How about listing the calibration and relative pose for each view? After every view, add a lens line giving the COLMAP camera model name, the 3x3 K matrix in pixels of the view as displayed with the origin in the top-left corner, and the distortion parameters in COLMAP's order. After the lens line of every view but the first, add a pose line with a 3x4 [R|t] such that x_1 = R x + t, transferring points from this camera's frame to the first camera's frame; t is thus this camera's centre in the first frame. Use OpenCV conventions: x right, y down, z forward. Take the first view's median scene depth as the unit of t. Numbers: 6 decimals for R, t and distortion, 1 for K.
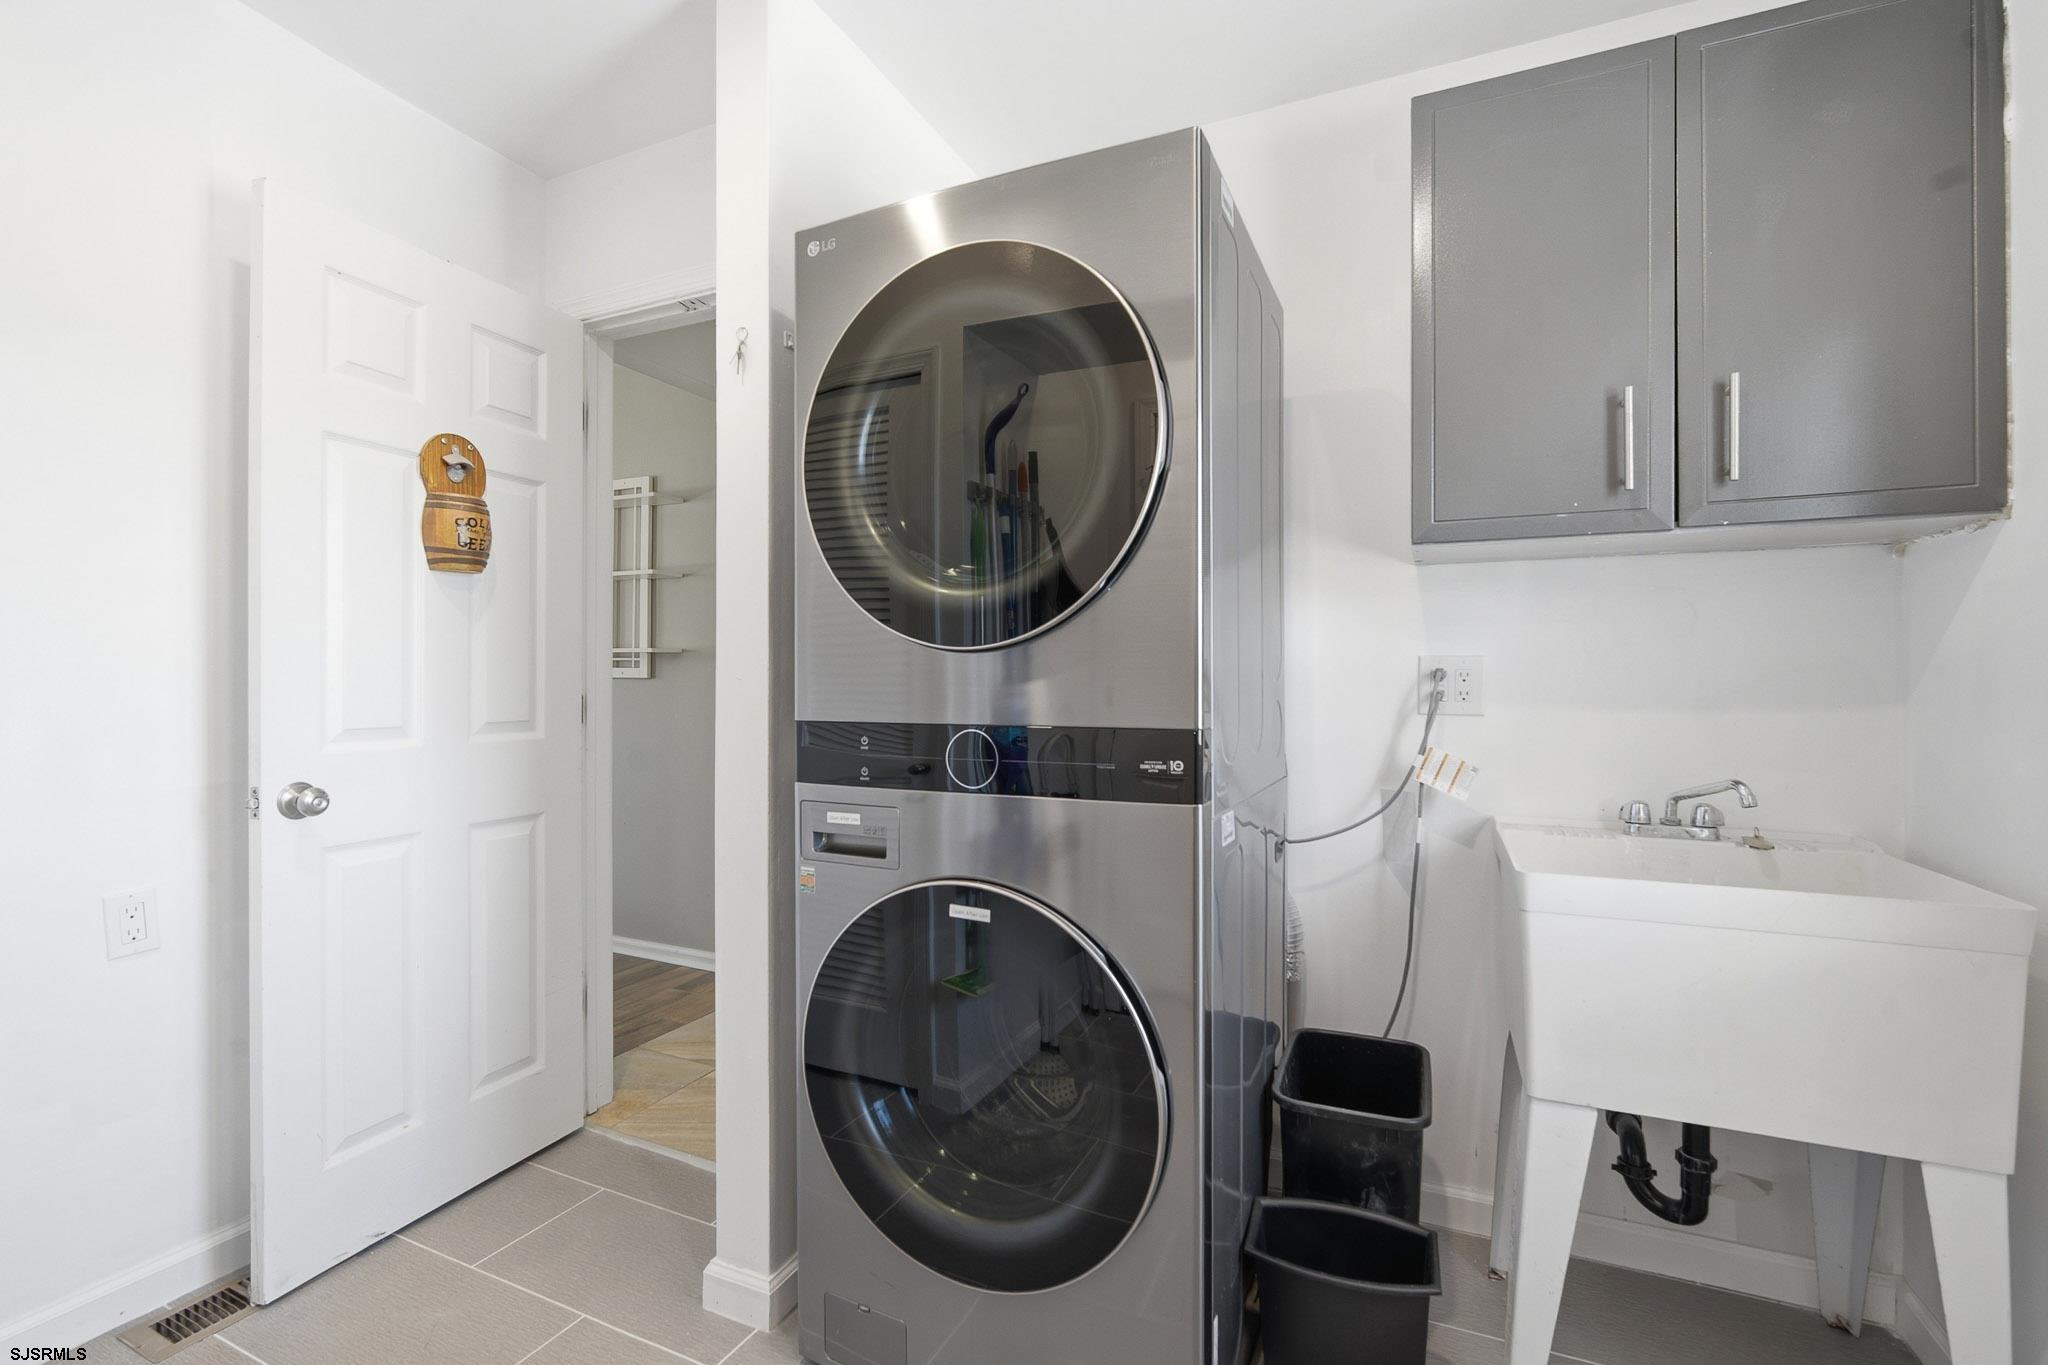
lens RADIAL K [[902.8, 0, 1027.3], [0, 902.8, 674.0], [0, 0, 1]] dist [-0.002894, -0.000146]
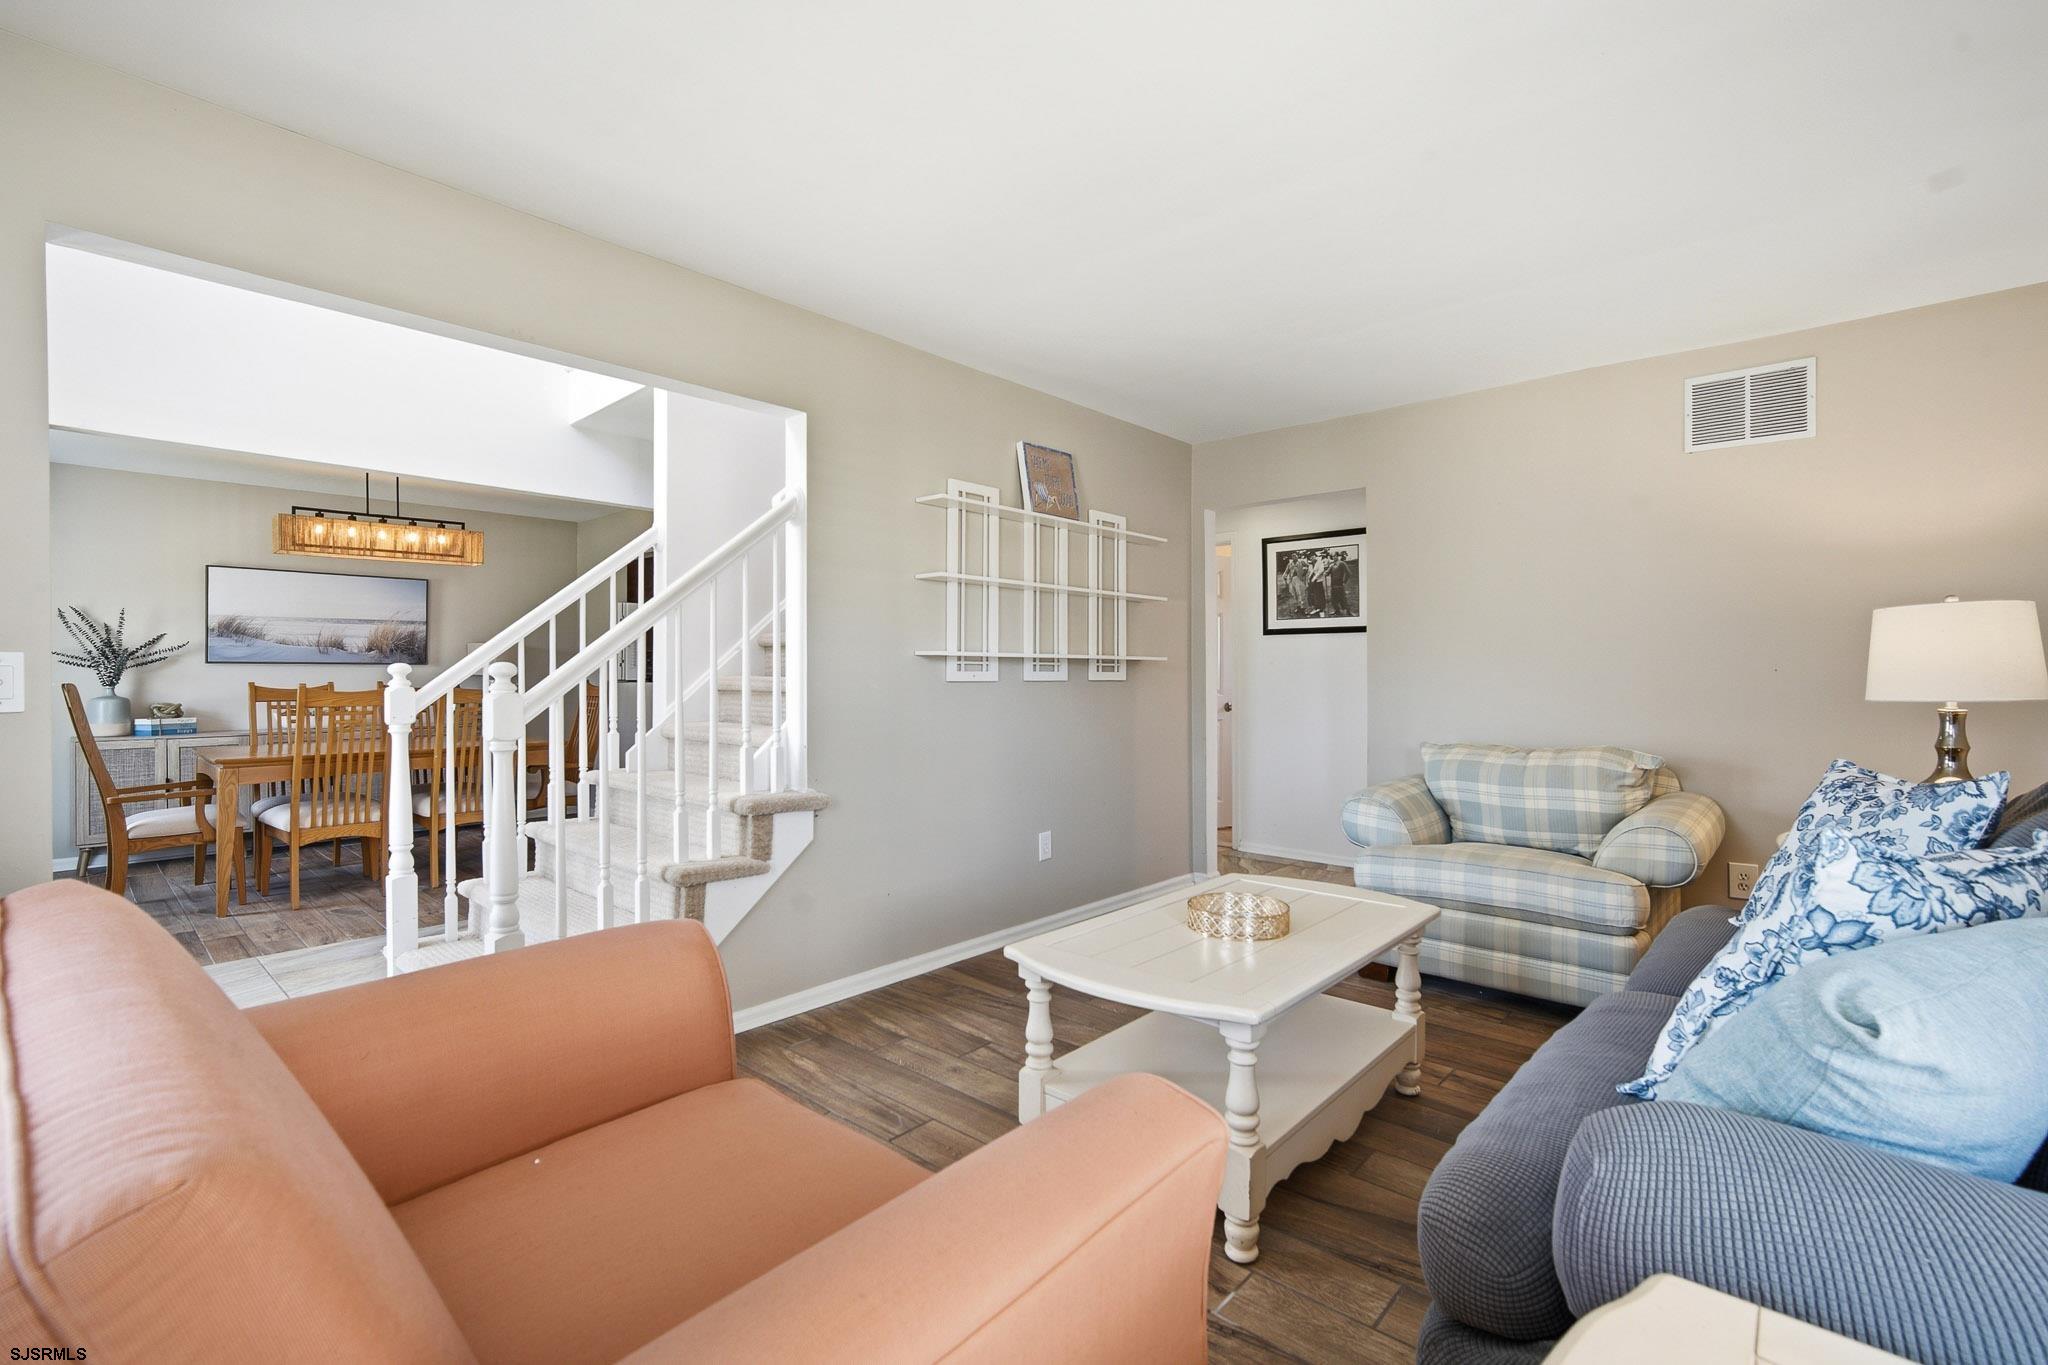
lens RADIAL K [[897.2, 0, 1026.5], [0, 897.2, 667.1], [0, 0, 1]] dist [-0.002744, -0.000238]
pose [[0.307485, 0.004262, 0.951543, -1.604953], [0.000630, 0.999989, -0.004683, -0.008145], [-0.951553, 0.002040, 0.307479, 0.741268]]
